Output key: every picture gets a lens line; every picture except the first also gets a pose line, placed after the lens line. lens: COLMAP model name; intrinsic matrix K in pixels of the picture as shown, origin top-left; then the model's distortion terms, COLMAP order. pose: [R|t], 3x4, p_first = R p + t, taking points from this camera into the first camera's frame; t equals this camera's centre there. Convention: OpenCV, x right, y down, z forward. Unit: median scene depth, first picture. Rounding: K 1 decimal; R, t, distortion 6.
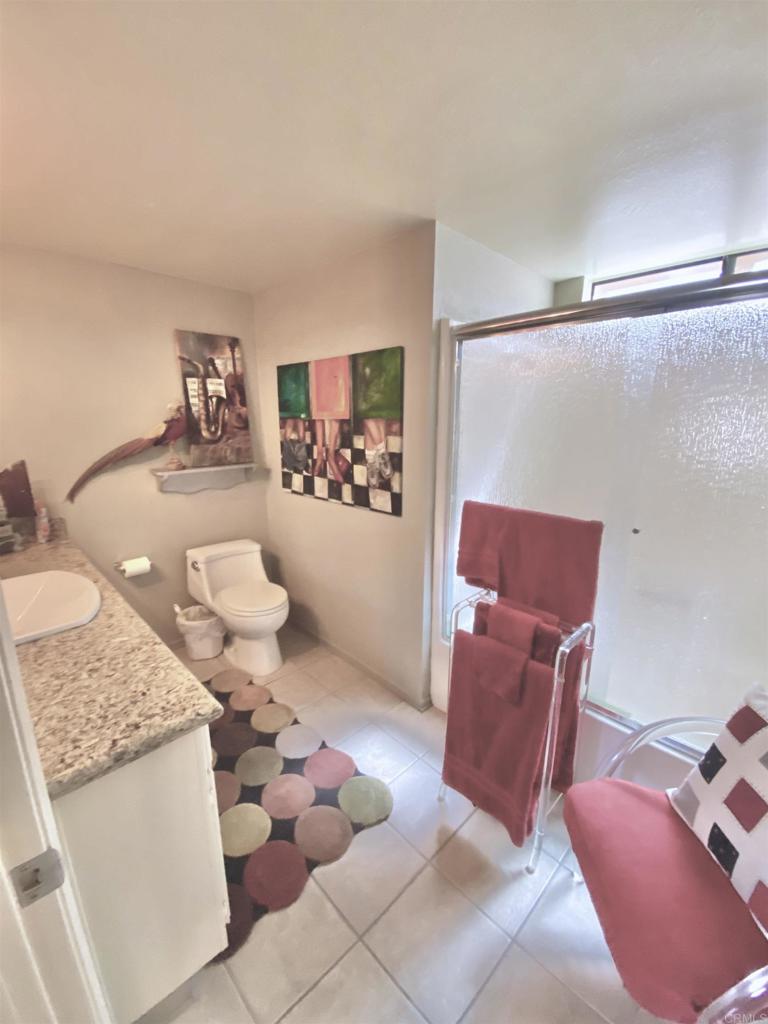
lens RADIAL K [[413.5, 0, 383.0], [0, 413.5, 514.4], [0, 0, 1]] dist [0.010237, -0.014895]
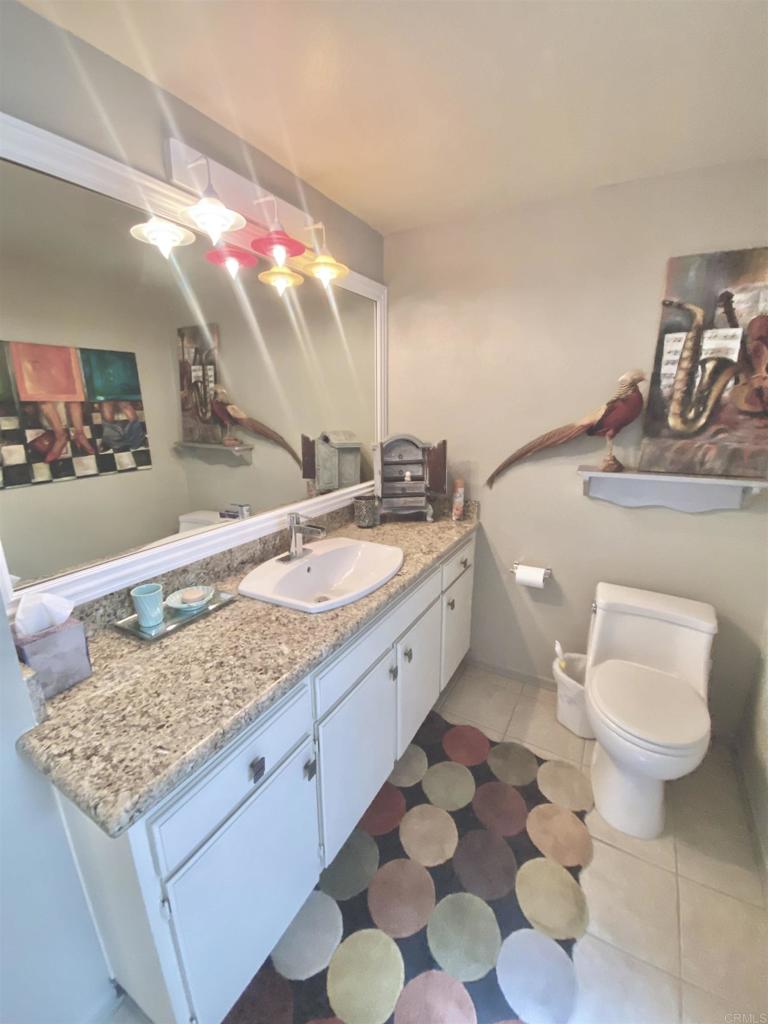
lens RADIAL K [[413.5, 0, 383.9], [0, 413.5, 513.3], [0, 0, 1]] dist [0.010237, -0.014895]
pose [[0.259760, 0.242971, -0.934607, 0.079839], [-0.215348, 0.958032, 0.189208, -0.087703], [0.941355, 0.152117, 0.301182, 0.425983]]
